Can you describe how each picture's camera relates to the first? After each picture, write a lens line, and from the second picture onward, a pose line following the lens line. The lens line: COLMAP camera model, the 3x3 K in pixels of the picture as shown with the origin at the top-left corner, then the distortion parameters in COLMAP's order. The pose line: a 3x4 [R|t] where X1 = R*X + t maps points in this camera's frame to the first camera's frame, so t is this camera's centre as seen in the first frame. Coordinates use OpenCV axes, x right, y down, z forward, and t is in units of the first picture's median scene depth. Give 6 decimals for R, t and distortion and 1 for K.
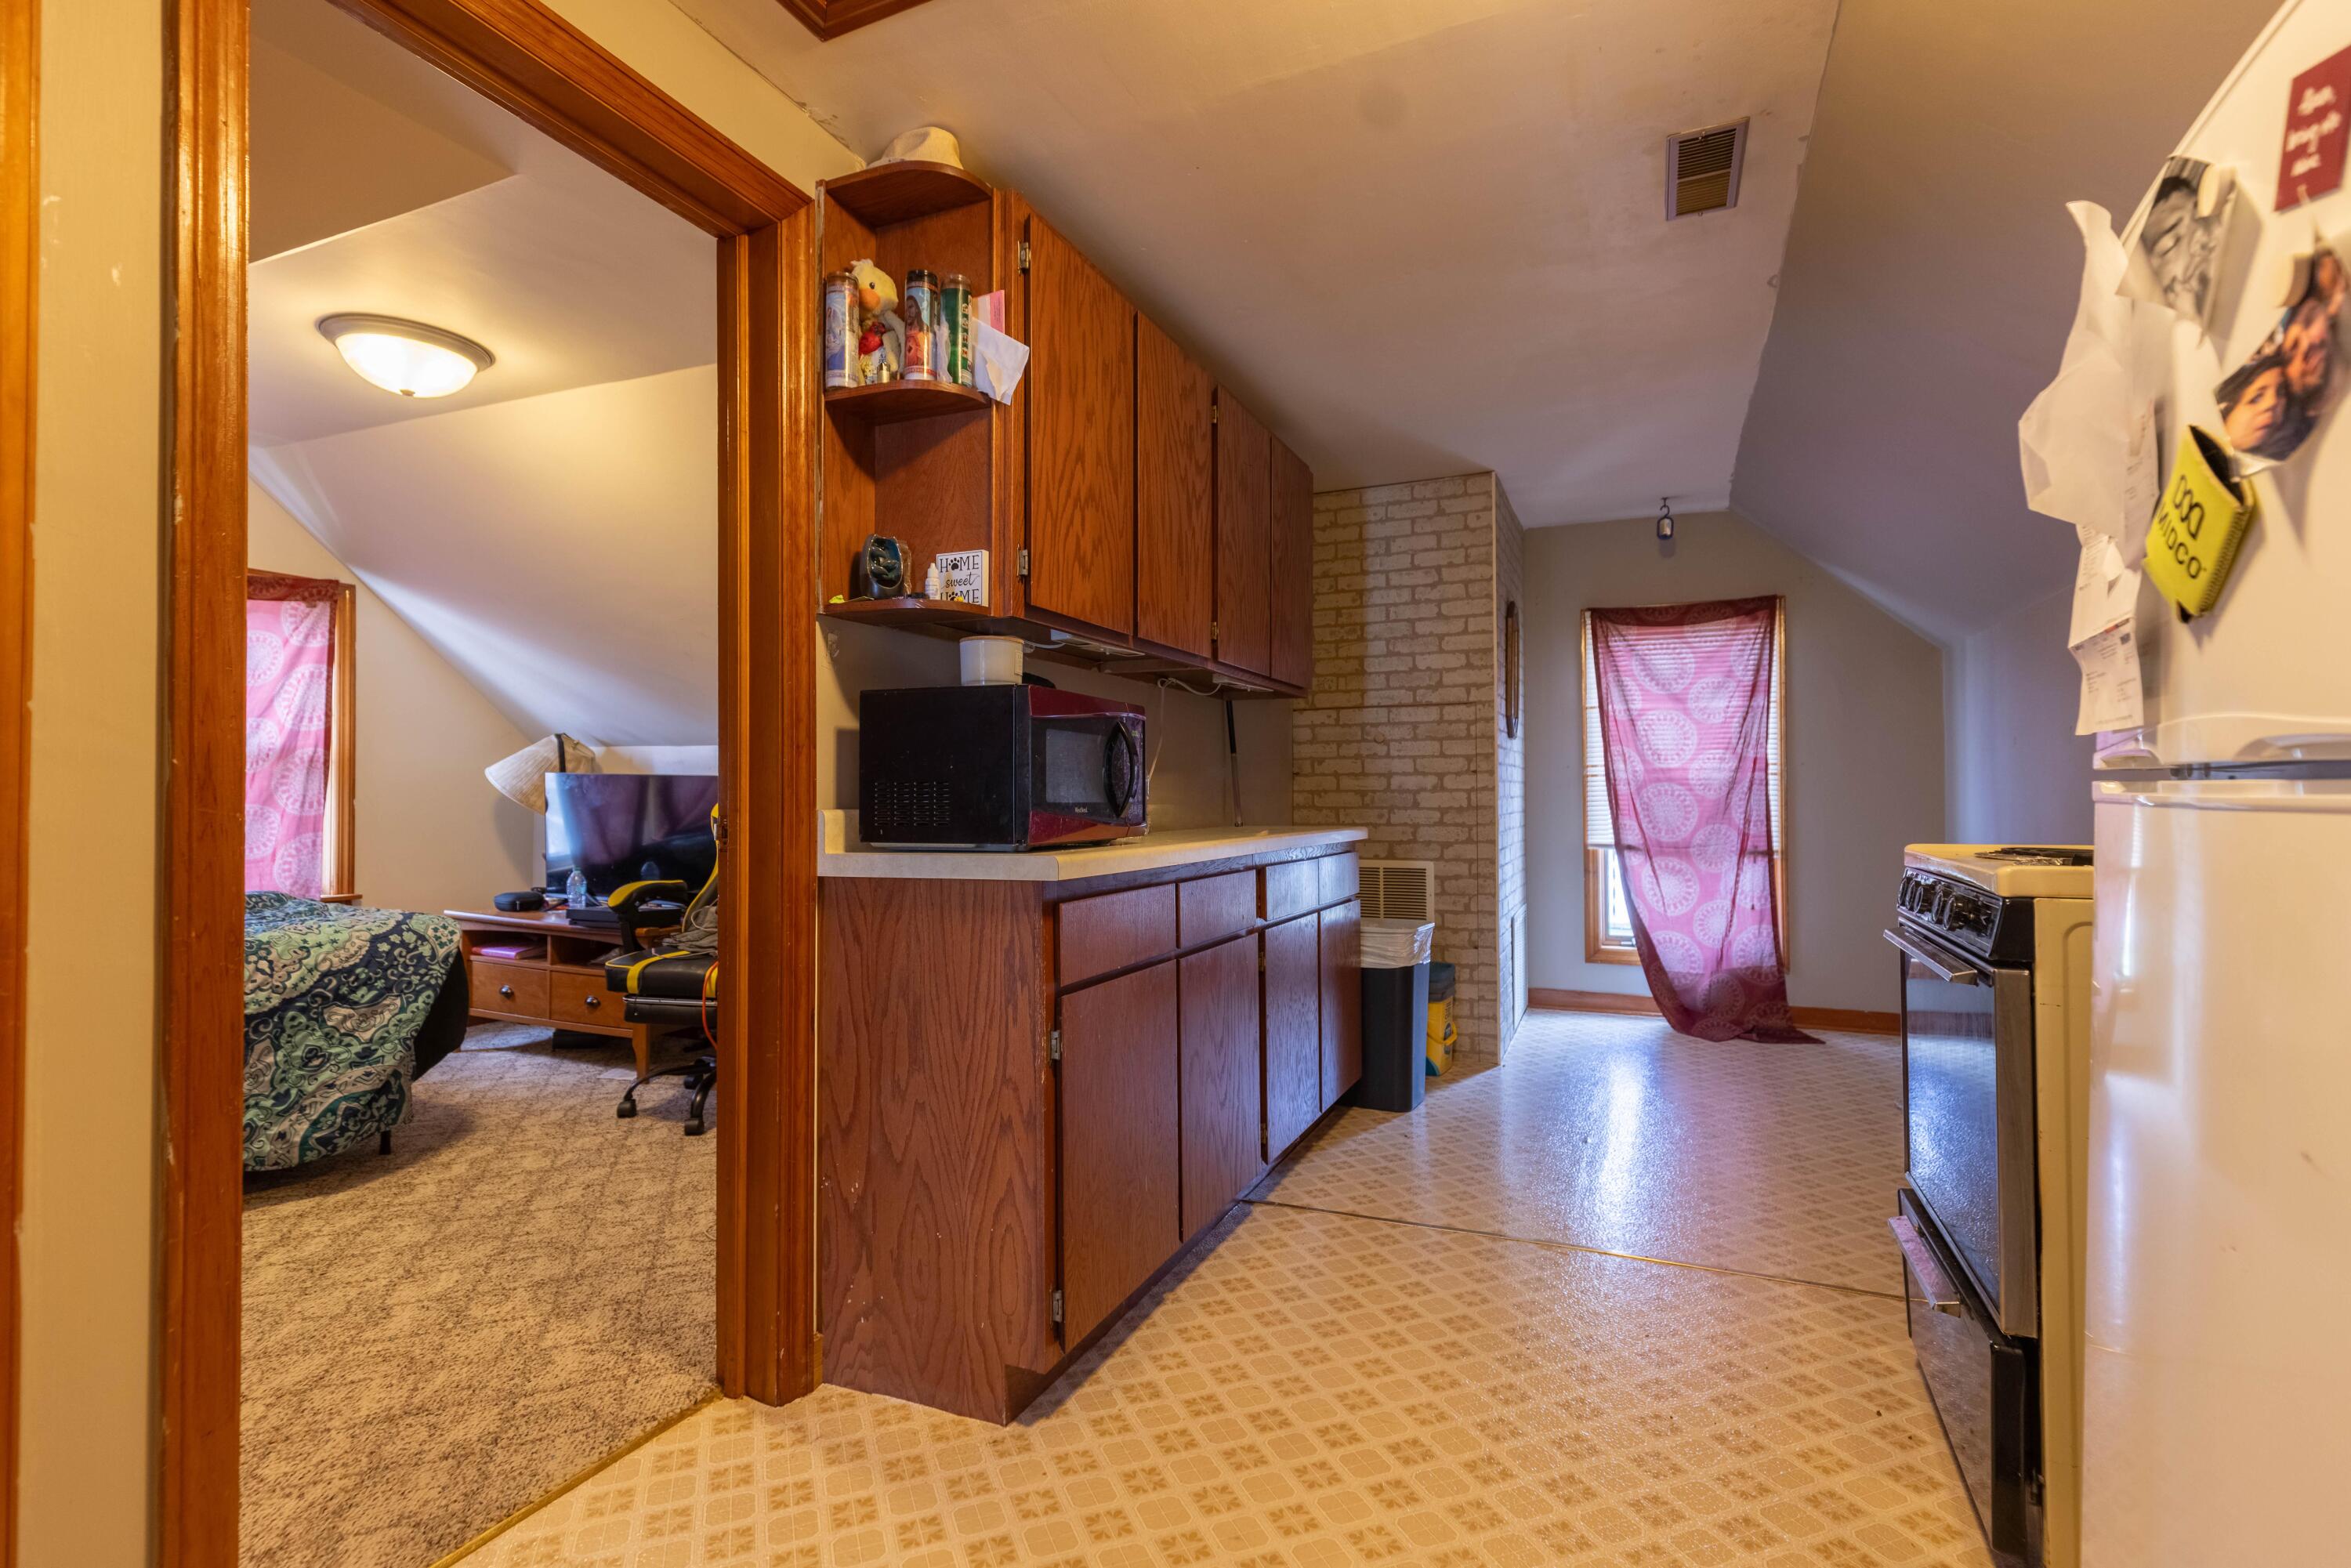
lens RADIAL K [[1117.7, 0, 1162.7], [0, 1117.7, 779.3], [0, 0, 1]] dist [0.005161, -0.000453]
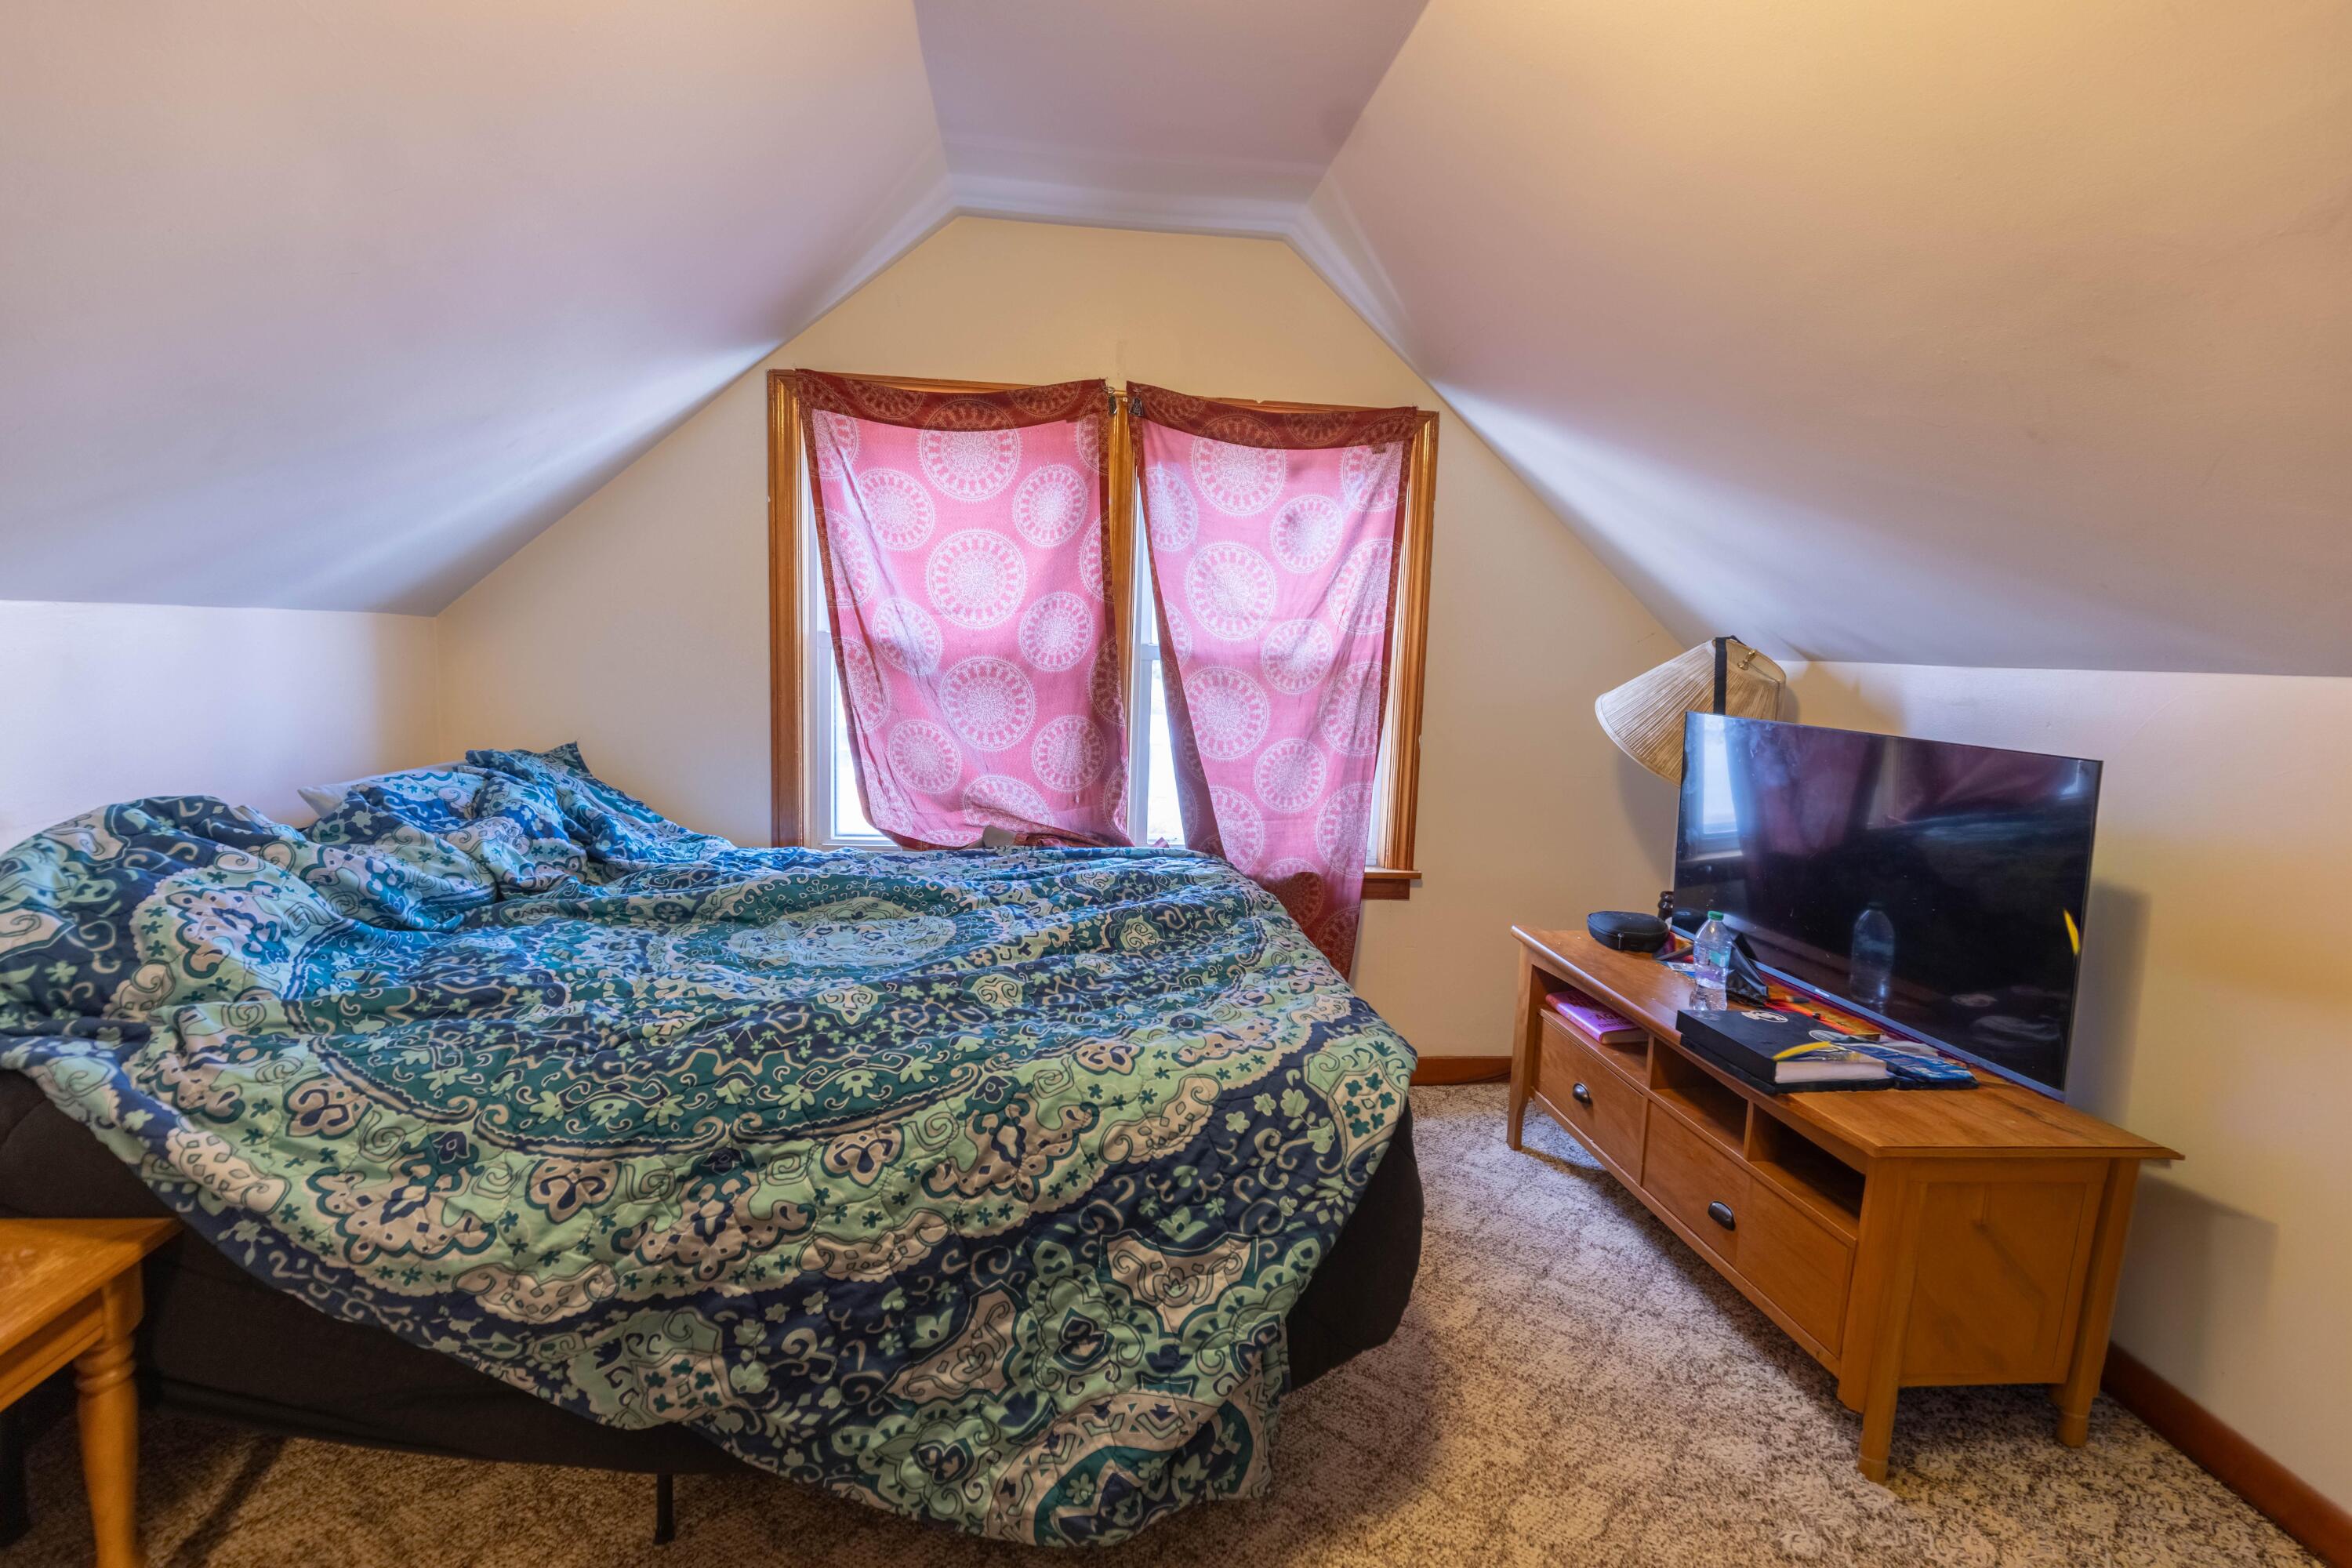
lens RADIAL K [[1072.3, 0, 1171.6], [0, 1072.3, 782.7], [0, 0, 1]] dist [0.009652, -0.001893]
pose [[0.526309, 0.118276, -0.842027, -0.355977], [-0.021601, 0.991819, 0.125814, -0.047816], [0.850019, -0.048028, 0.524558, 0.763642]]
